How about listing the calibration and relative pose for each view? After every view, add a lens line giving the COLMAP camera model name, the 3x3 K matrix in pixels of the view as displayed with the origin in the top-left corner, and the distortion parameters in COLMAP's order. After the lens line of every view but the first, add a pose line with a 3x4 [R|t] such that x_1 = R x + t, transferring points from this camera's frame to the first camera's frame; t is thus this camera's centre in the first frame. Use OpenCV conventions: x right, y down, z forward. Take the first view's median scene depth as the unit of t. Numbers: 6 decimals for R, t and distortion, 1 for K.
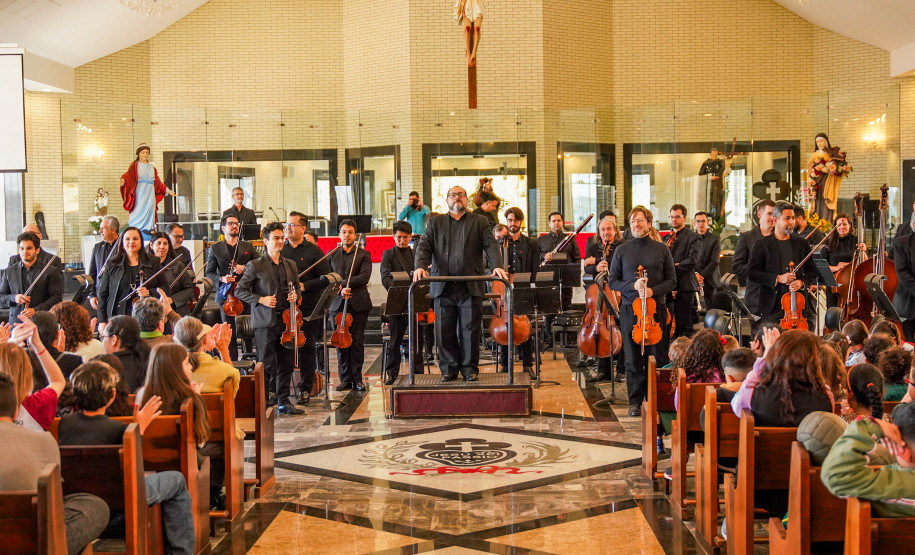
lens RADIAL K [[1465.4, 0, 457.5], [0, 1465.4, 277.5], [0, 0, 1]] dist [-0.013782, -0.015583]
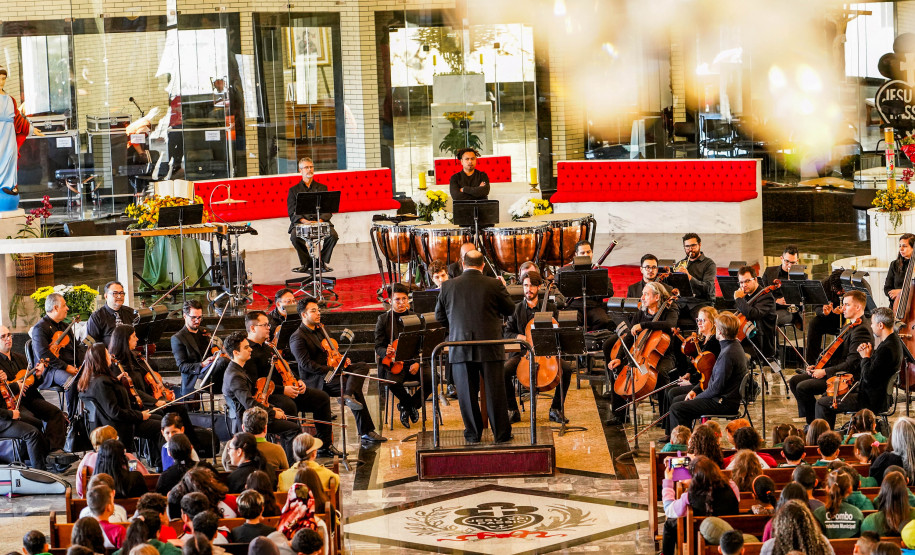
lens RADIAL K [[3371.6, 0, 457.5], [0, 3371.6, 277.5], [0, 0, 1]] dist [0.084352, 2.016405]
pose [[0.999340, -0.026144, 0.025237, -0.074110], [0.024152, 0.996796, 0.076249, -0.226305], [-0.027149, -0.075590, 0.996769, -1.350242]]
